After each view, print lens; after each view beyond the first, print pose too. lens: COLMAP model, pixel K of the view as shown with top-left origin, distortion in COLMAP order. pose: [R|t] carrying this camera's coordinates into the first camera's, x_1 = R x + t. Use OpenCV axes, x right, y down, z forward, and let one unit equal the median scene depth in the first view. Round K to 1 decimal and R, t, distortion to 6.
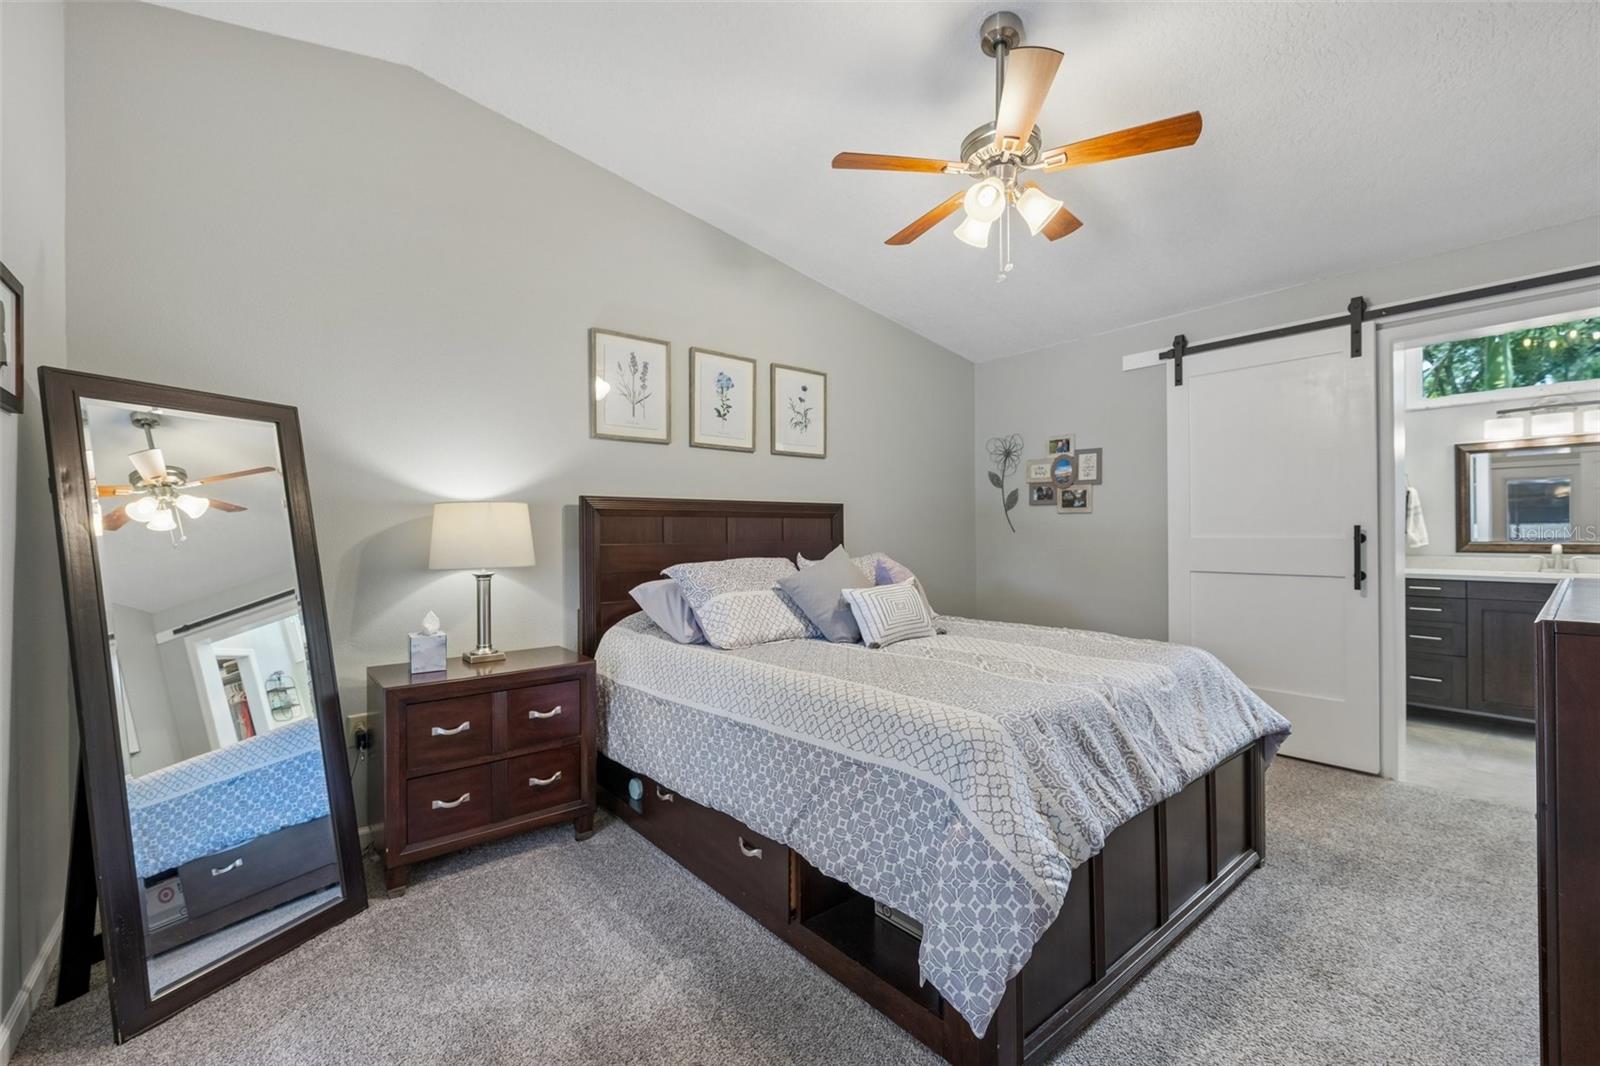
lens RADIAL K [[678.3, 0, 803.4], [0, 678.3, 531.8], [0, 0, 1]] dist [-0.002786, 0.001778]
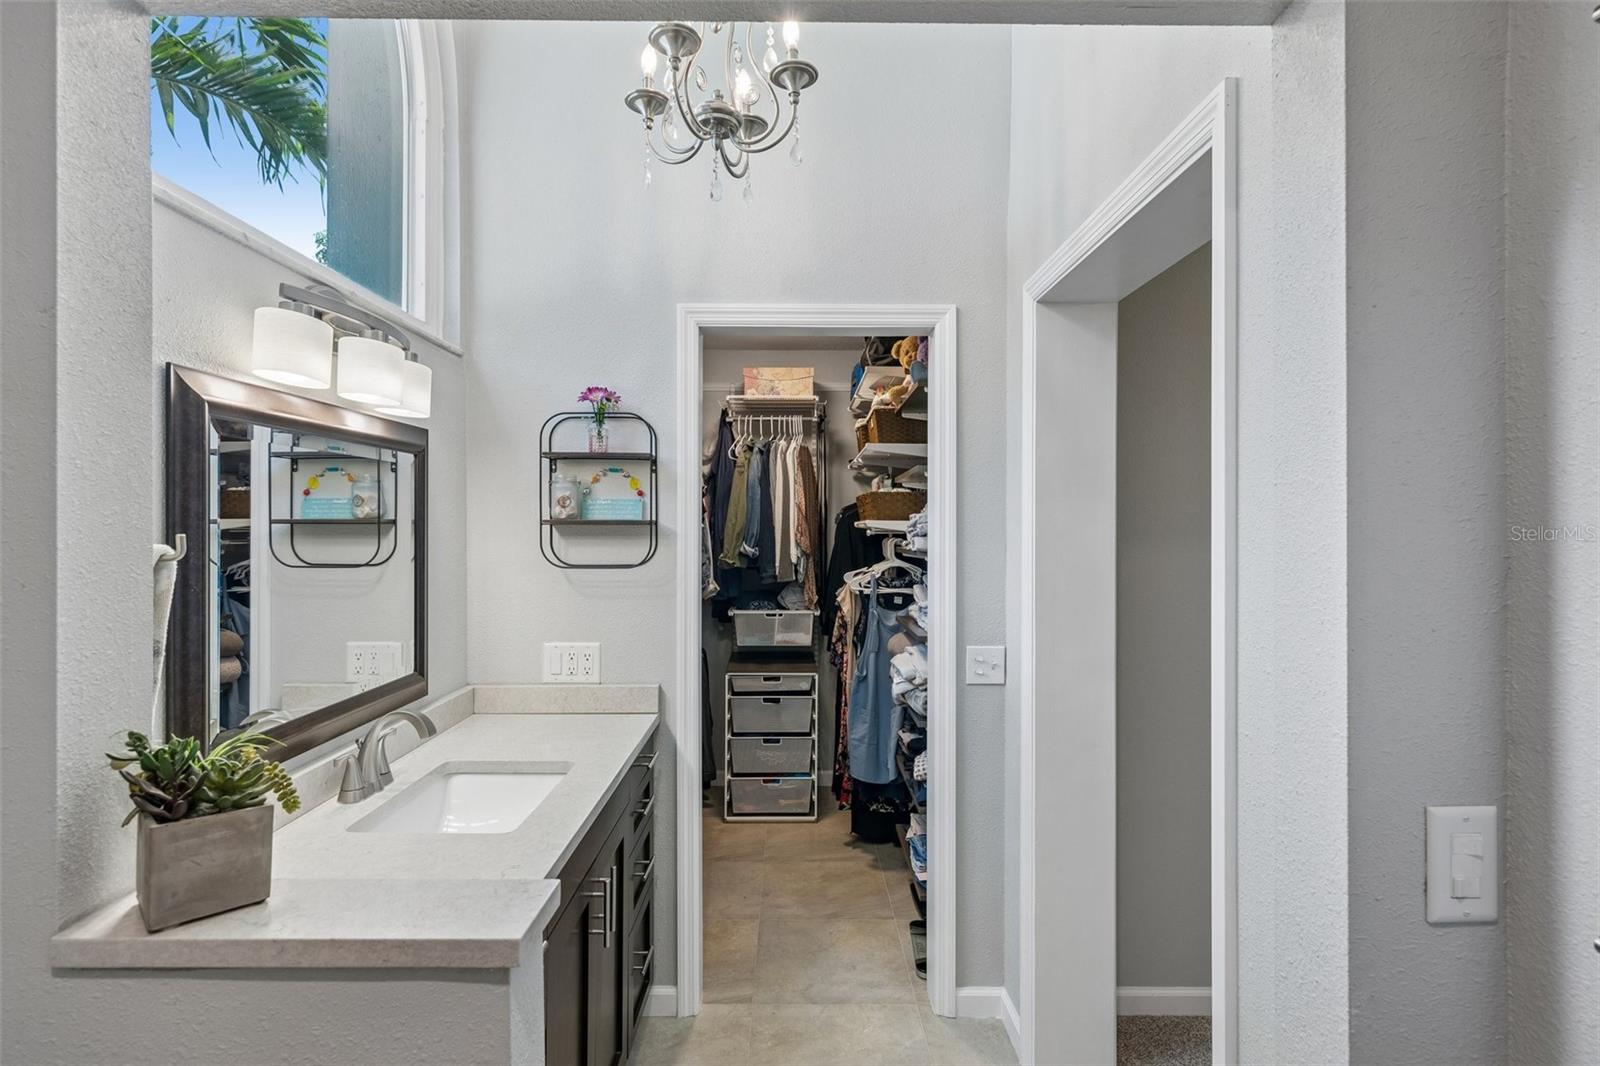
lens RADIAL K [[794.7, 0, 805.6], [0, 794.7, 530.5], [0, 0, 1]] dist [0.001525, -0.000770]
pose [[-0.785767, 0.001581, 0.618521, 0.610803], [0.004104, 0.999988, 0.002658, -0.070396], [-0.618510, 0.004627, -0.785764, 1.083720]]
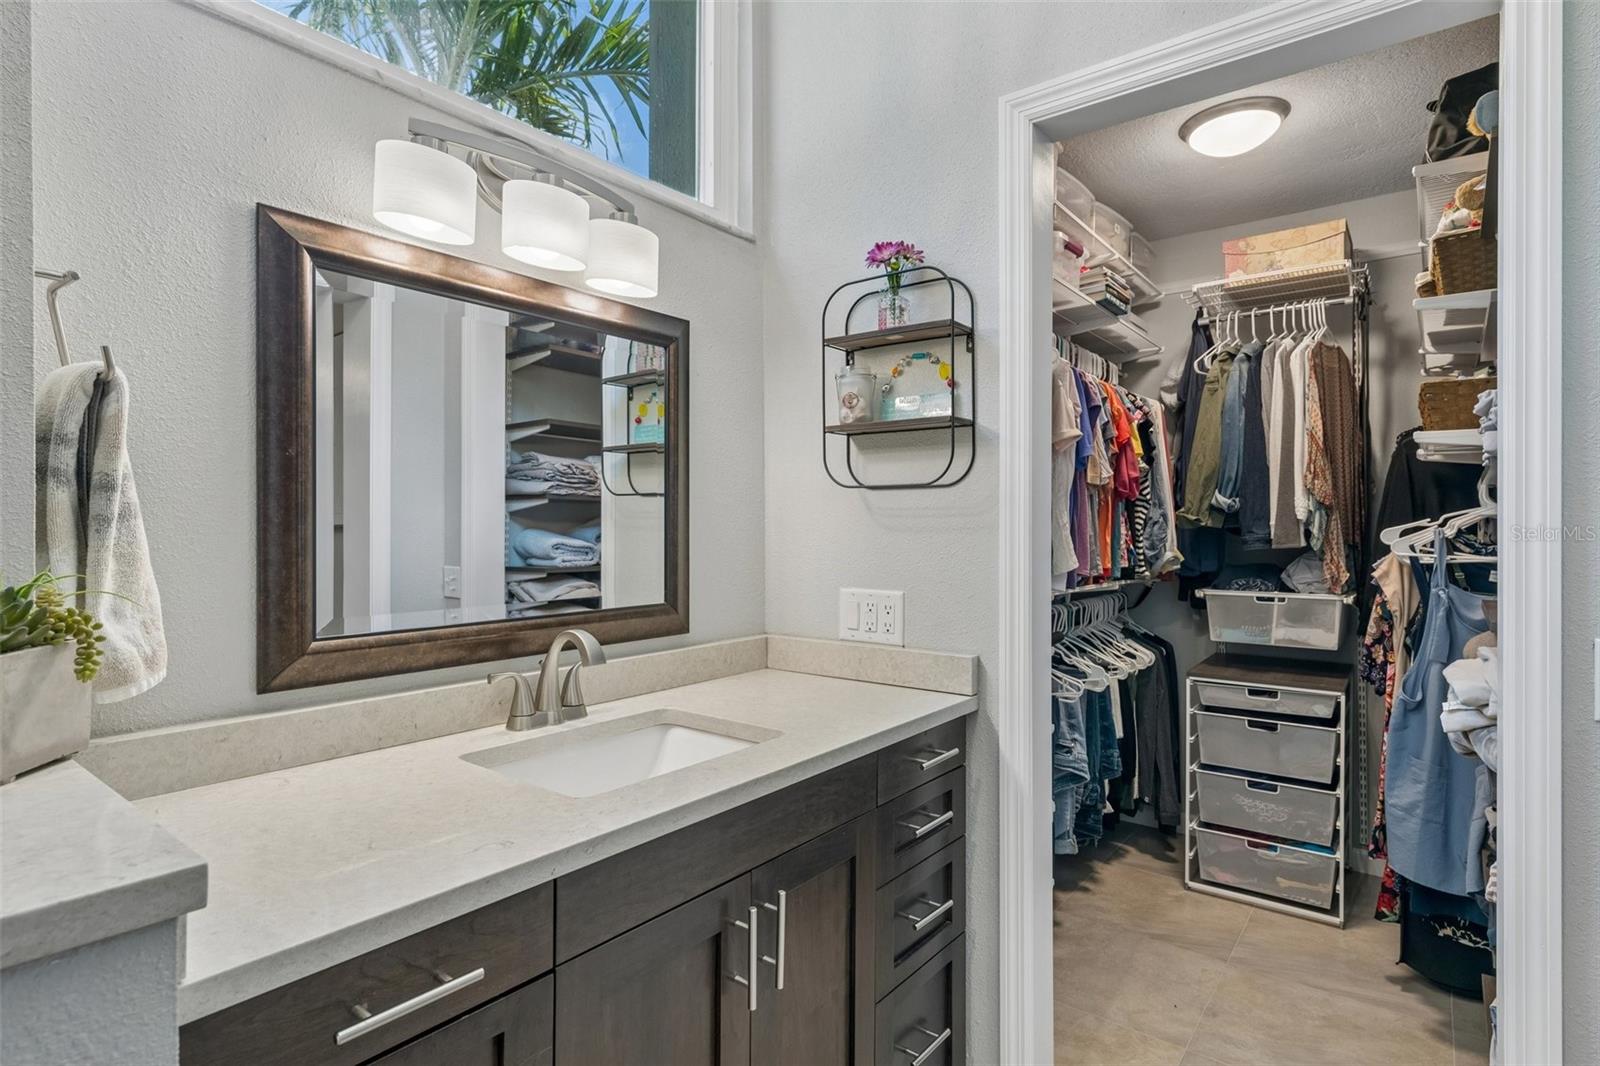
lens RADIAL K [[823.5, 0, 792.7], [0, 823.5, 532.6], [0, 0, 1]] dist [0.000614, 0.000095]
pose [[-0.213970, 0.004626, 0.976829, 0.662228], [0.000798, 0.999989, -0.004560, -0.020398], [-0.976840, -0.000196, -0.213972, 0.886903]]
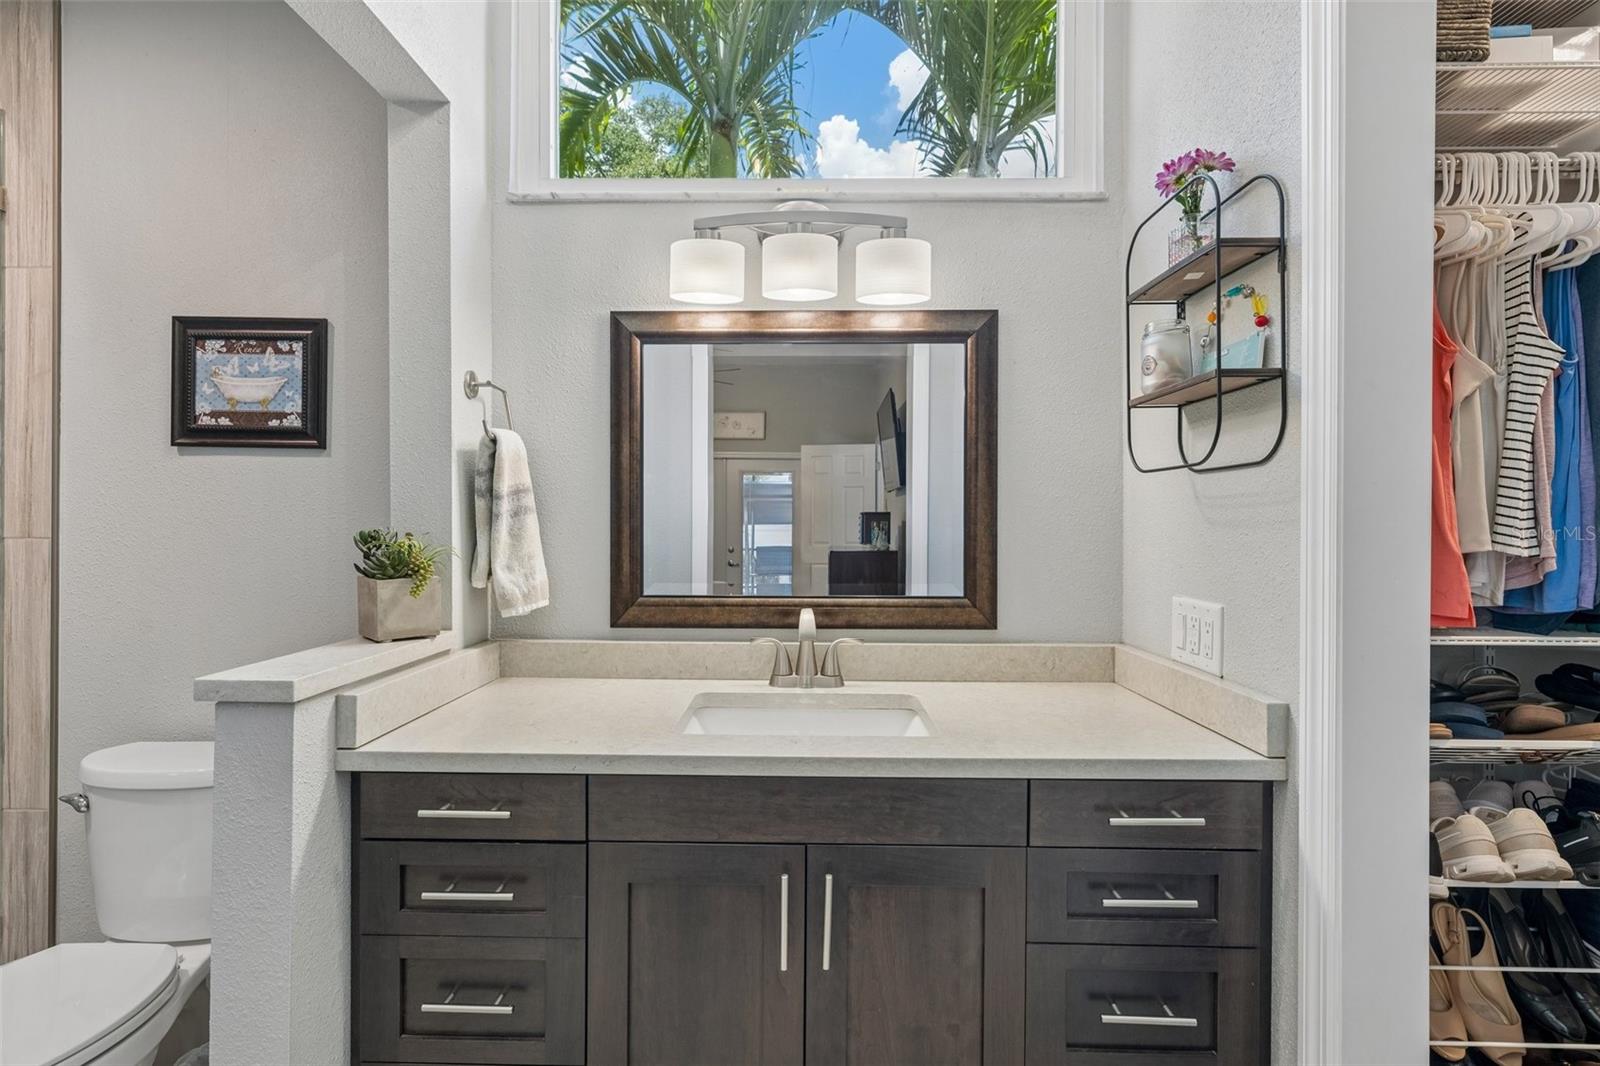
lens RADIAL K [[794.7, 0, 787.0], [0, 794.7, 524.5], [0, 0, 1]] dist [0.001525, -0.000770]
pose [[0.659633, 0.010406, 0.751516, 0.717371], [-0.009689, 0.999939, -0.005342, -0.020056], [-0.751526, -0.003758, 0.659693, 0.665717]]
